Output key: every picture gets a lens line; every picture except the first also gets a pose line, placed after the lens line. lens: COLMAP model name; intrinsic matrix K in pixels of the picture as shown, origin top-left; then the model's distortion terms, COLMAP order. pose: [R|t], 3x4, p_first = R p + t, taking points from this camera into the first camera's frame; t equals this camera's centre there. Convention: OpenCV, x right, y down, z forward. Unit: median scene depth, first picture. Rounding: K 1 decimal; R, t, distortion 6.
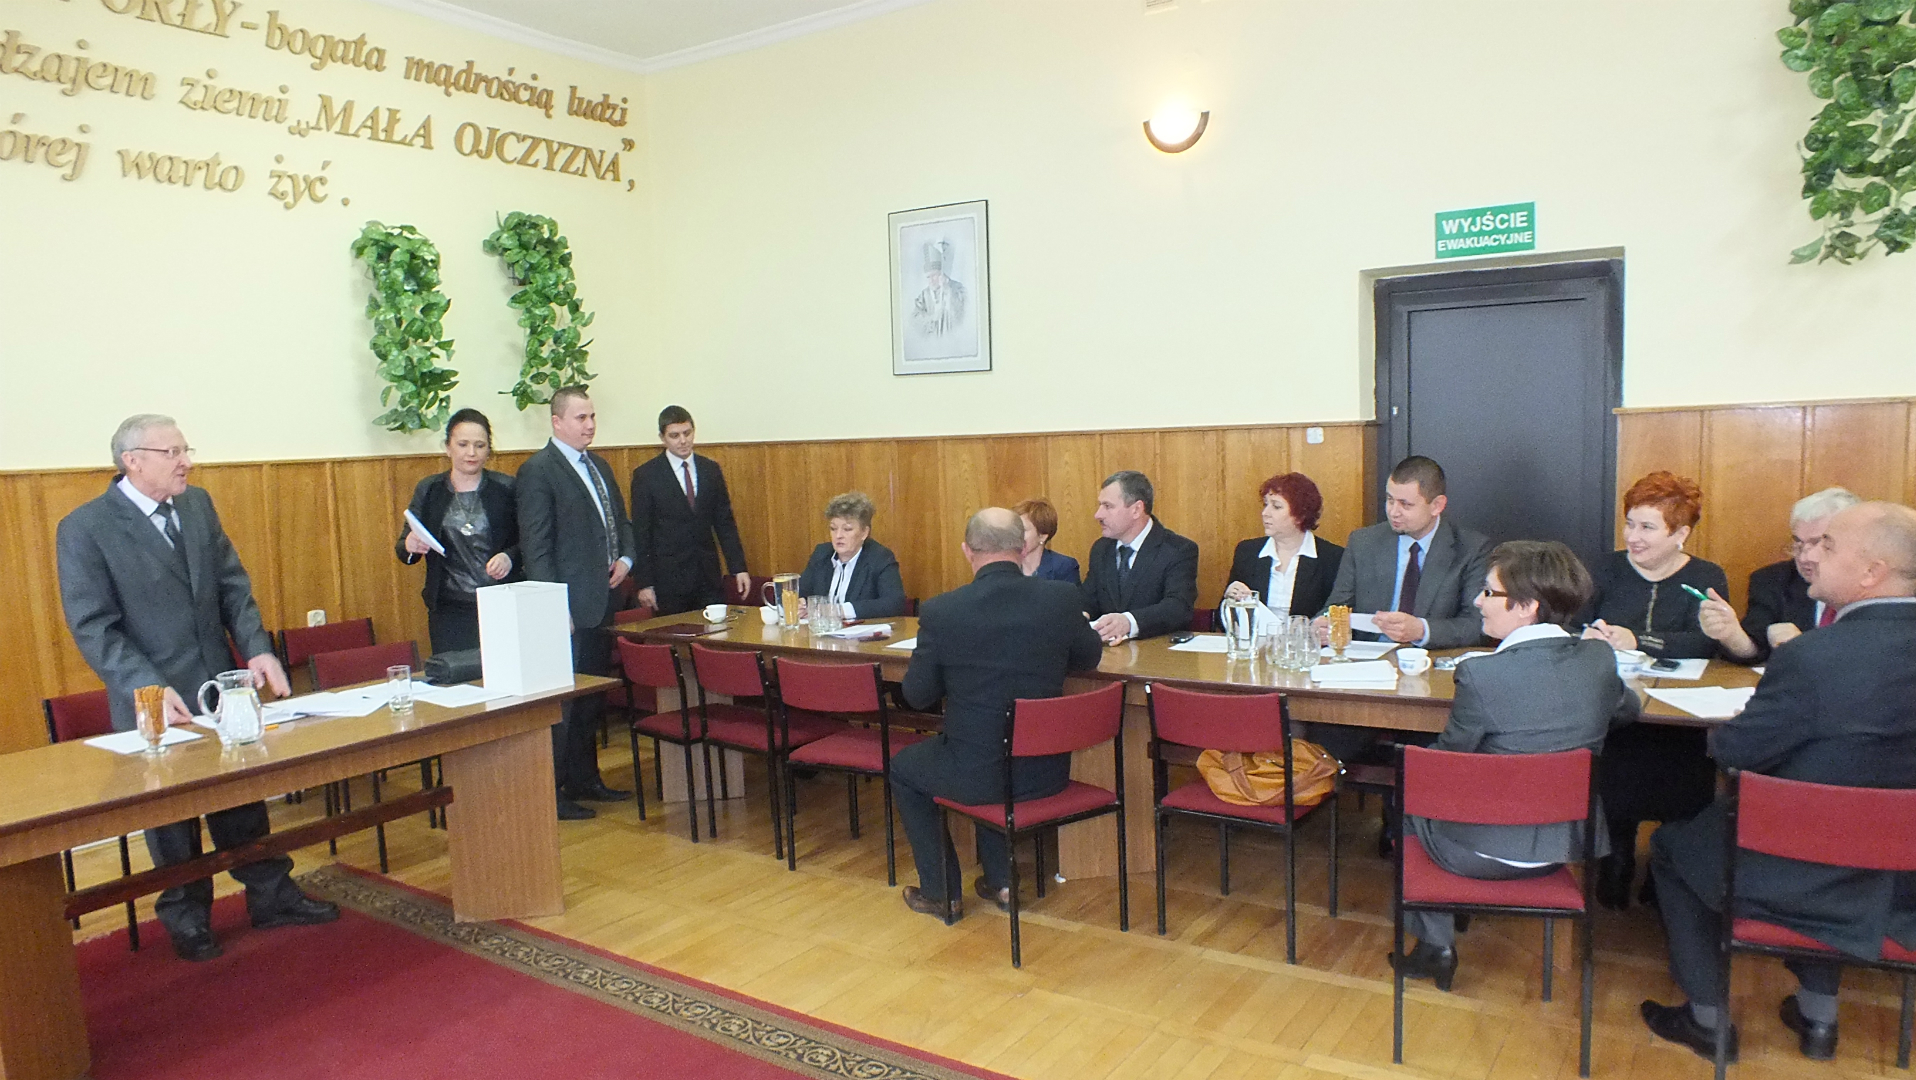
lens RADIAL K [[1277.1, 0, 867.6], [0, 1277.1, 559.2], [0, 0, 1]] dist [-0.050835, 0.046042]
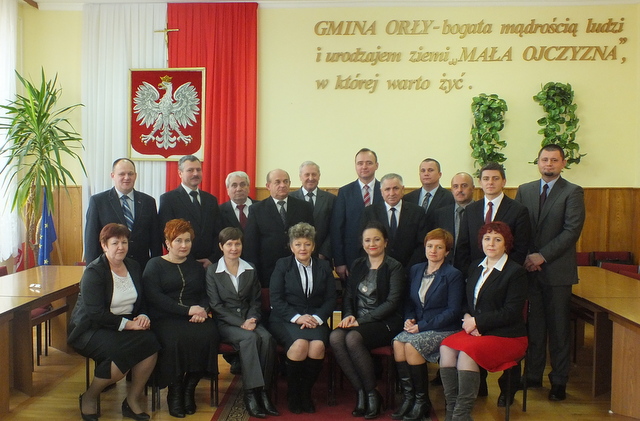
lens RADIAL K [[749.4, 0, 322.5], [0, 749.4, 214.7], [0, 0, 1]] dist [0.019807, 0.000000]
pose [[0.554509, 0.067782, -0.829413, 0.671594], [-0.099529, 0.994925, 0.014768, -0.020673], [0.826205, 0.074361, 0.558441, -0.066107]]
